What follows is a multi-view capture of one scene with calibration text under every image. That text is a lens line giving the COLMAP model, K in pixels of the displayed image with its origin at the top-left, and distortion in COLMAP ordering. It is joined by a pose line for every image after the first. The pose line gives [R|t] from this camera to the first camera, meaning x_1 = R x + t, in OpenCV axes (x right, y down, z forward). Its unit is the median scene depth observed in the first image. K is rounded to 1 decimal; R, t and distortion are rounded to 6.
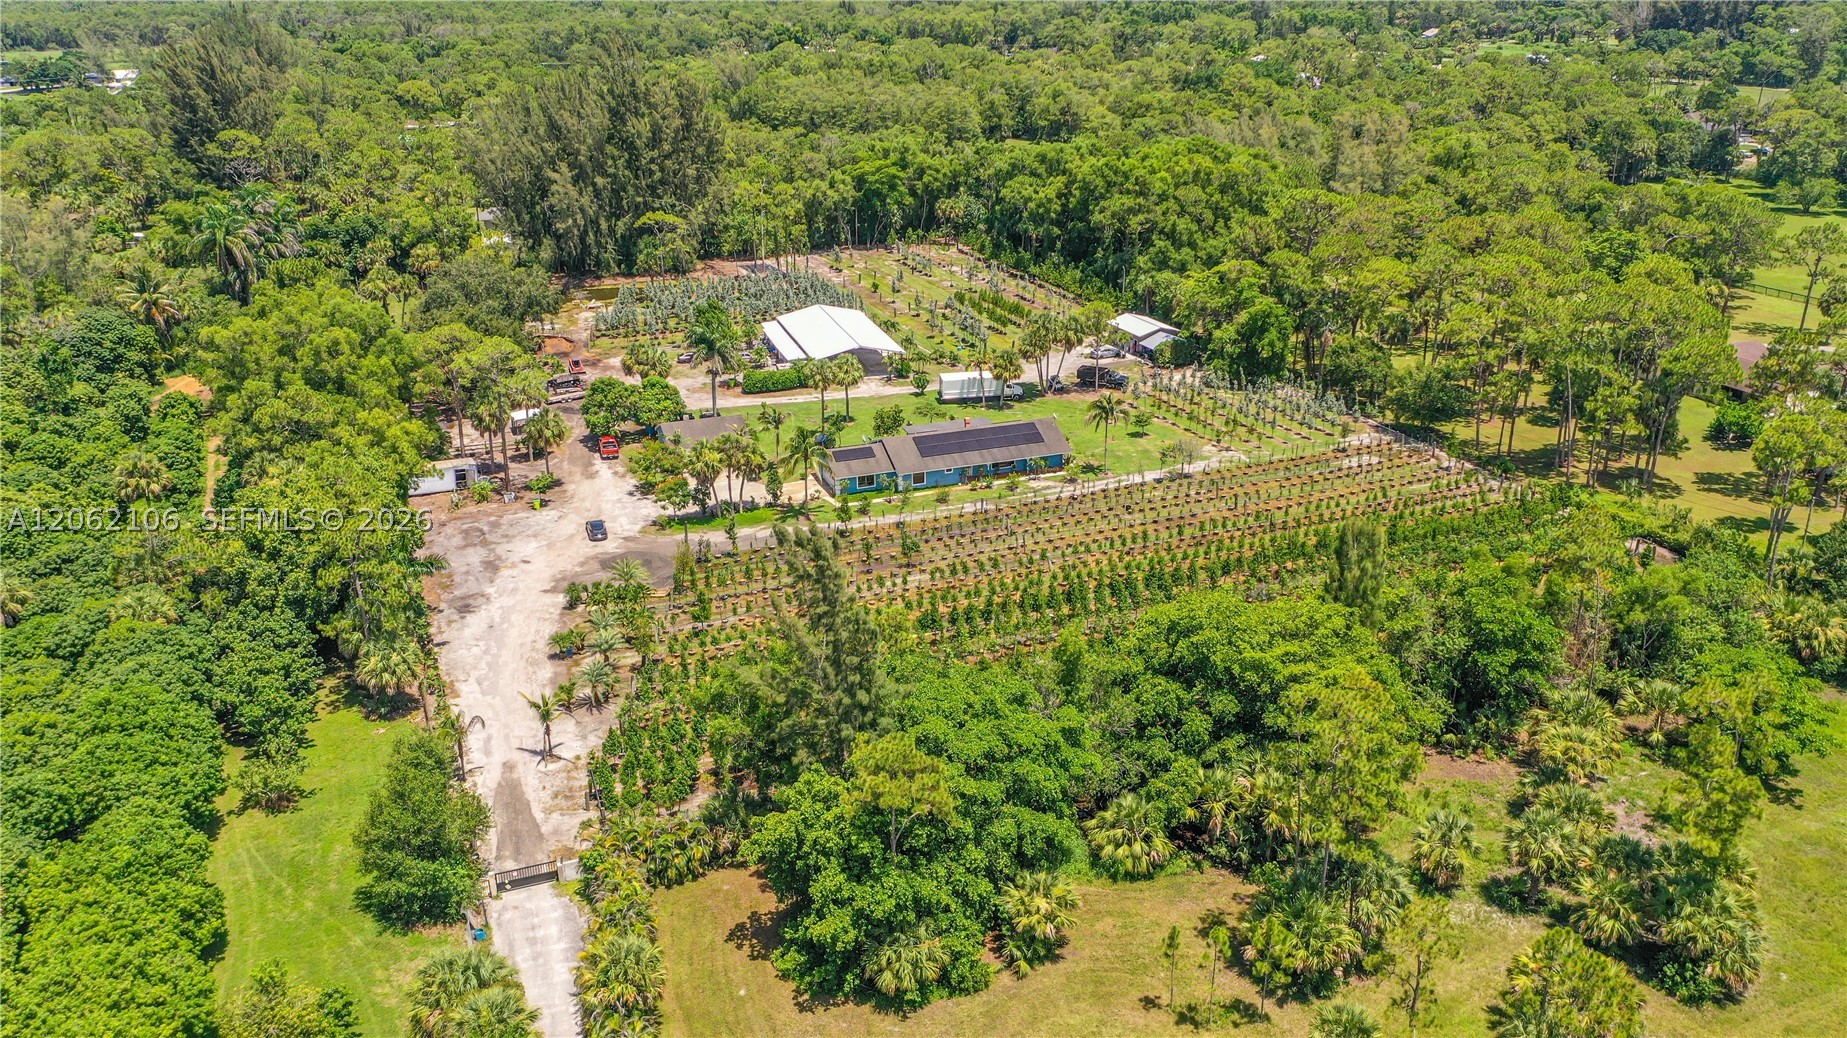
lens RADIAL K [[1452.5, 0, 923.5], [0, 1452.5, 519.0], [0, 0, 1]] dist [-0.007569, -0.000970]
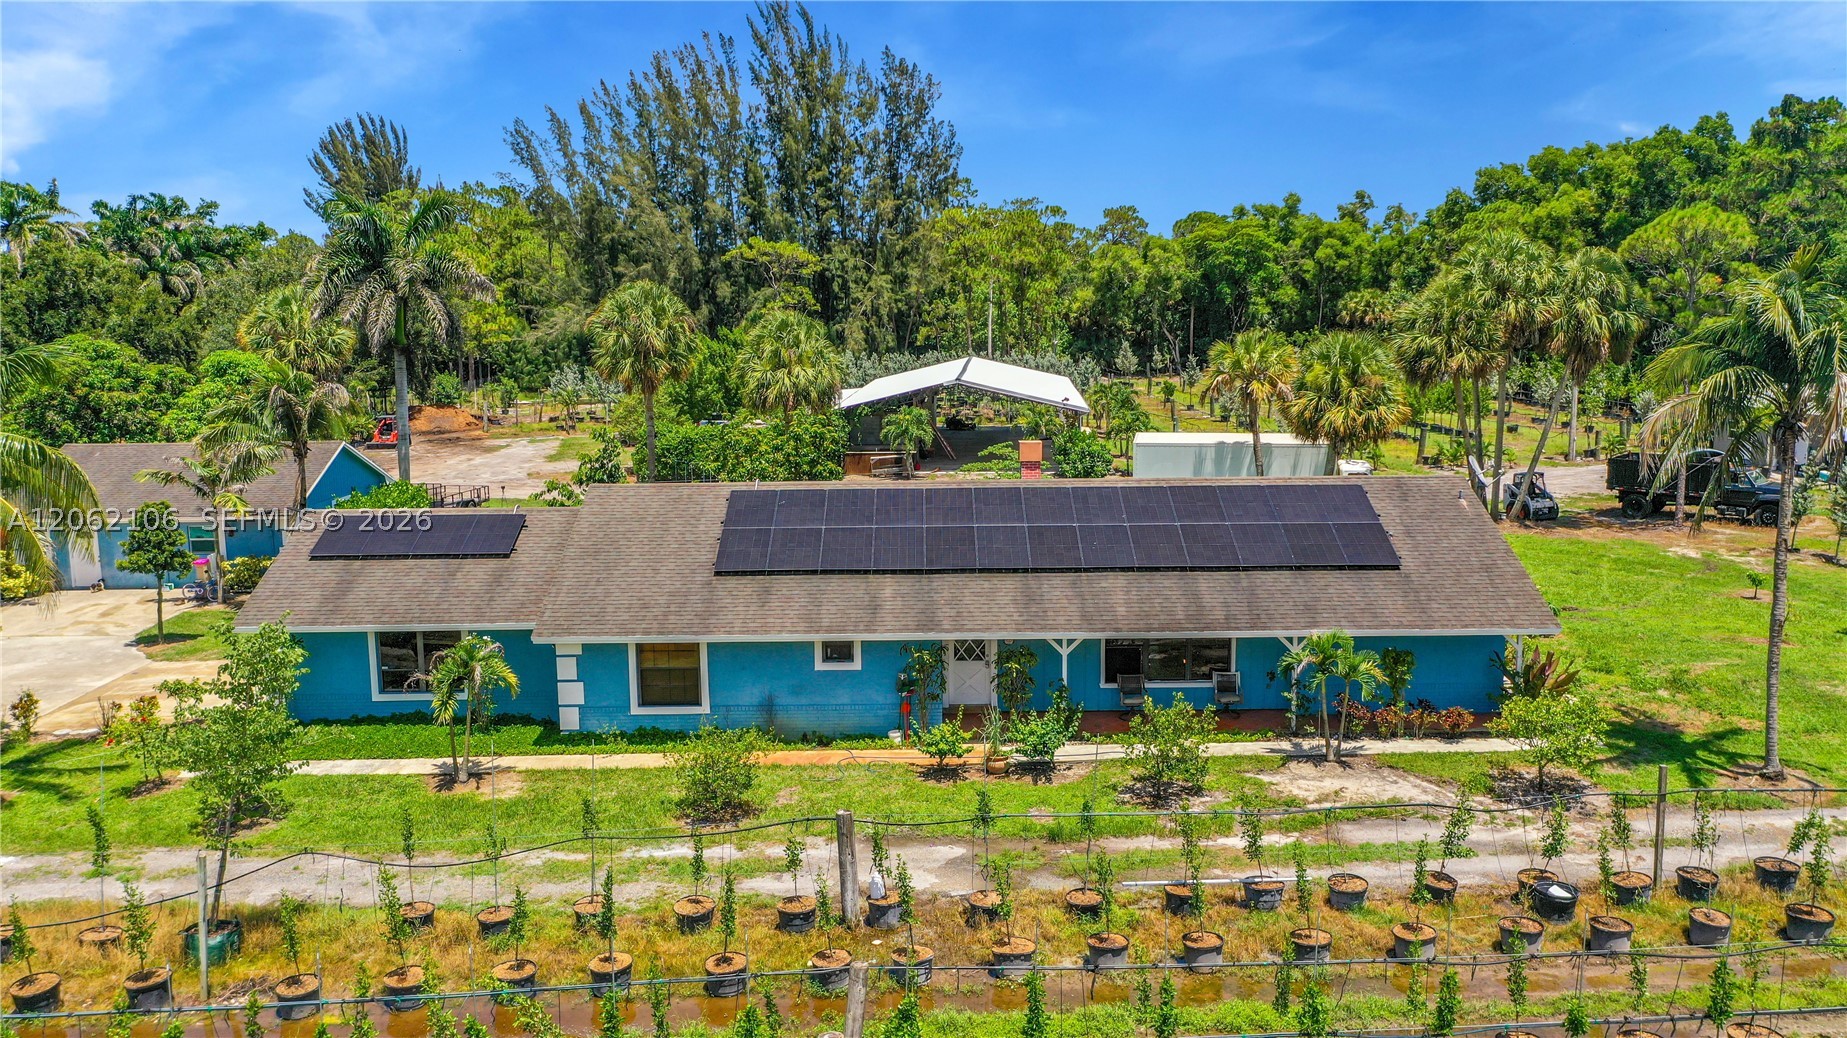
lens RADIAL K [[1452.5, 0, 923.5], [0, 1452.5, 519.0], [0, 0, 1]] dist [-0.007569, -0.000970]
pose [[0.939569, 0.055446, -0.337841, 0.087412], [-0.127913, 0.972189, -0.196183, -0.014523], [0.317567, 0.227542, 0.920530, 0.795230]]
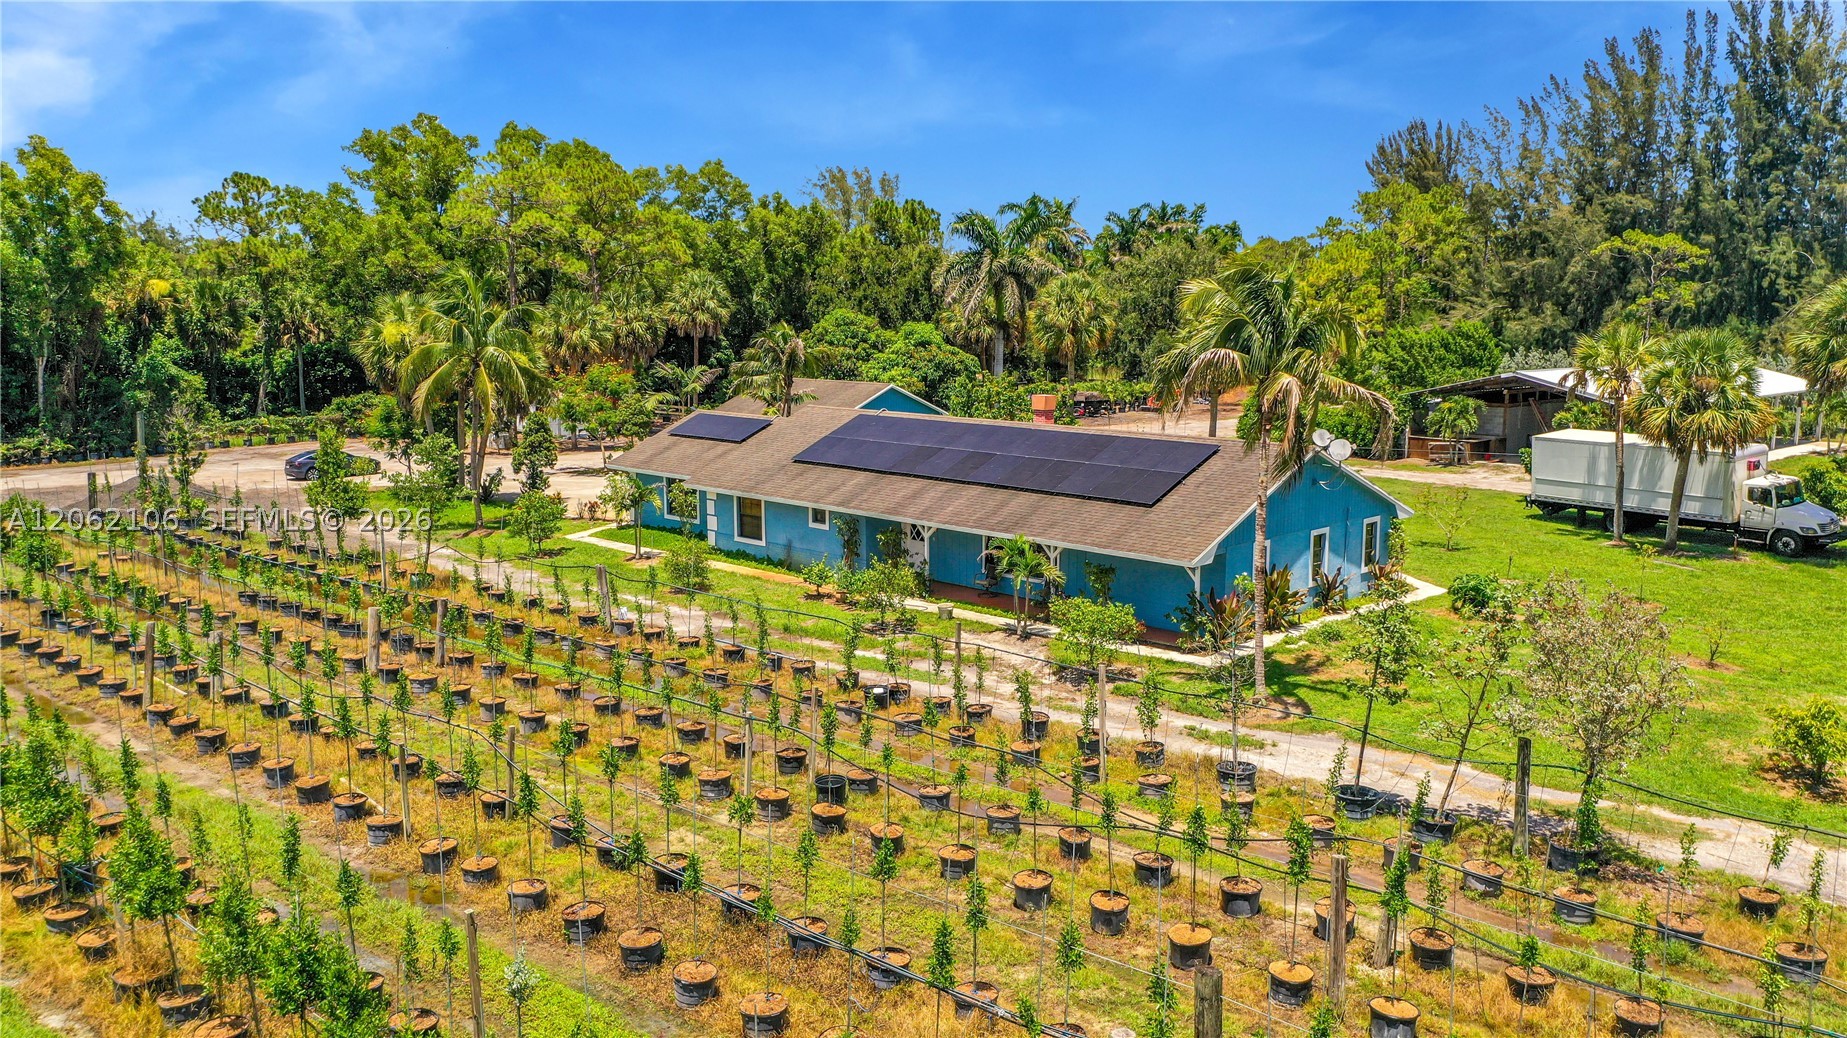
lens RADIAL K [[1402.2, 0, 932.6], [0, 1402.2, 512.7], [0, 0, 1]] dist [-0.005409, 0.001546]
pose [[0.439071, 0.151660, -0.885560, 0.259534], [-0.335546, 0.942010, -0.005040, -0.038752], [0.833442, 0.299359, 0.464498, 0.855323]]
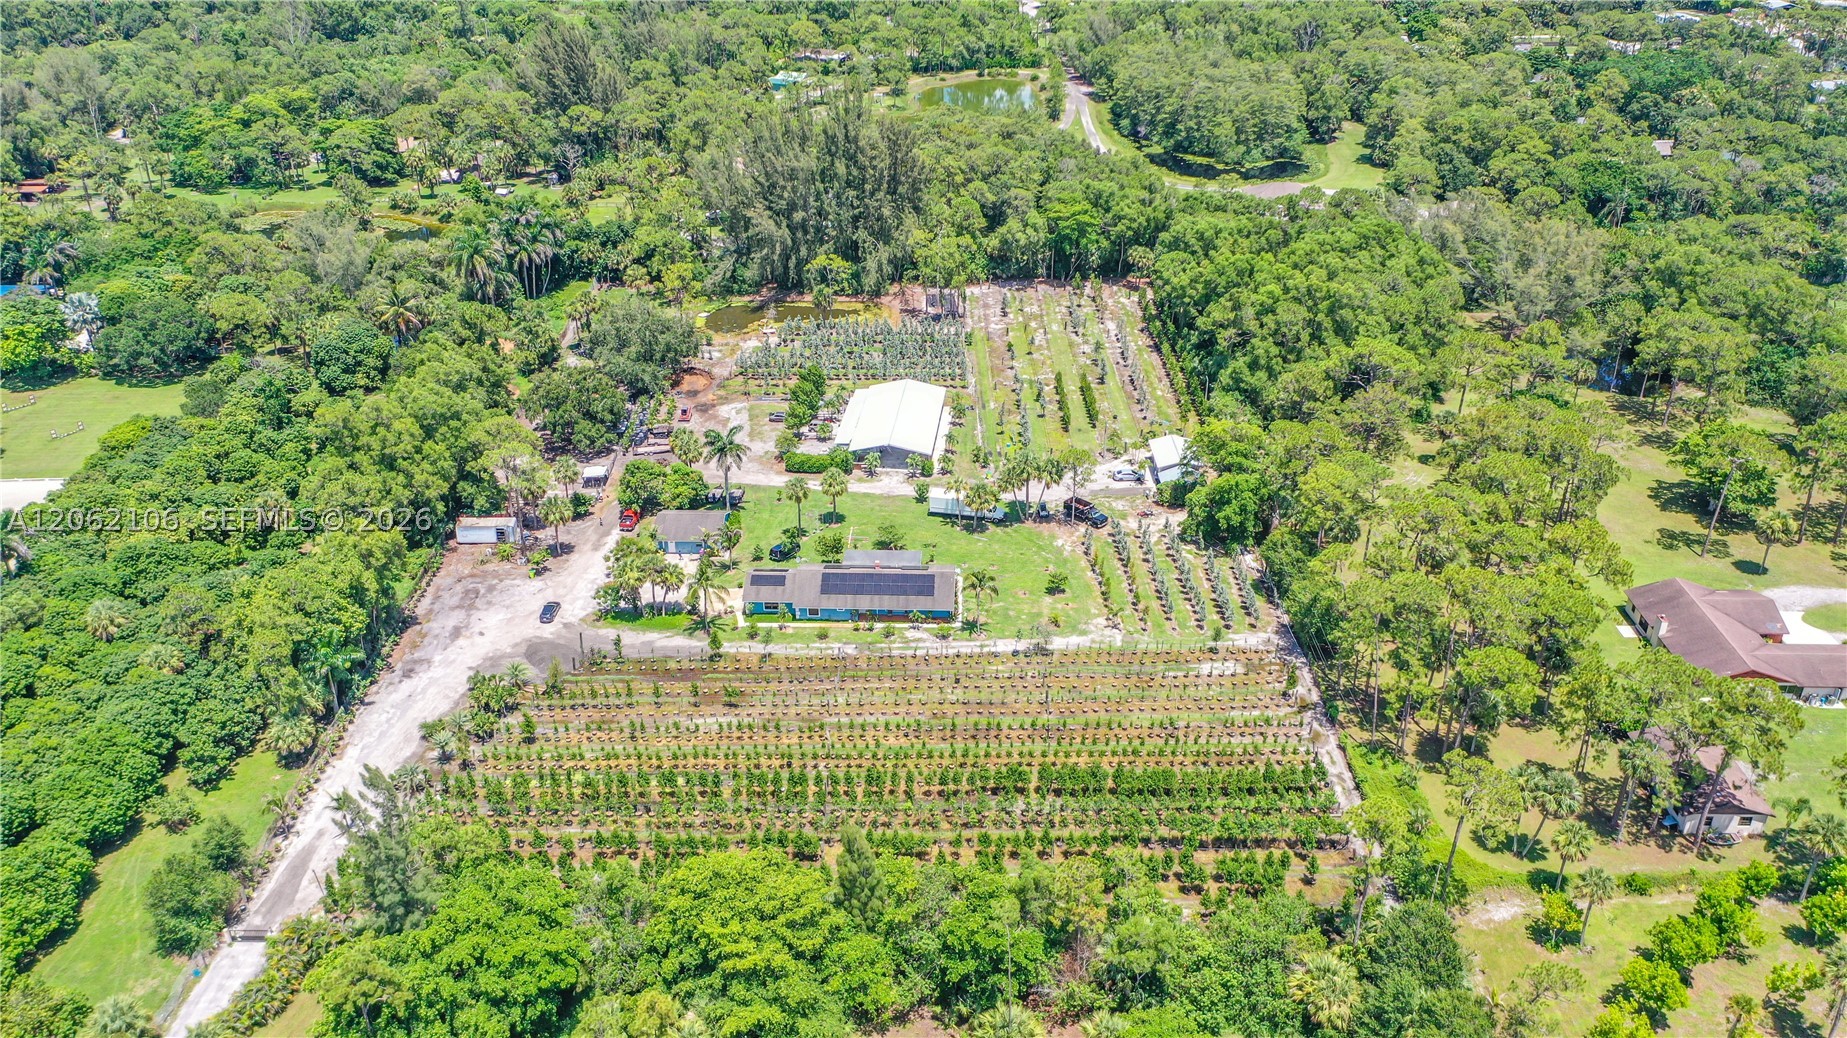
lens RADIAL K [[1452.5, 0, 923.5], [0, 1452.5, 519.0], [0, 0, 1]] dist [-0.007569, -0.000970]
pose [[0.923244, 0.184710, -0.336903, 0.444476], [-0.142576, 0.978955, 0.146008, -0.274871], [0.356782, -0.086767, 0.930150, -0.059194]]
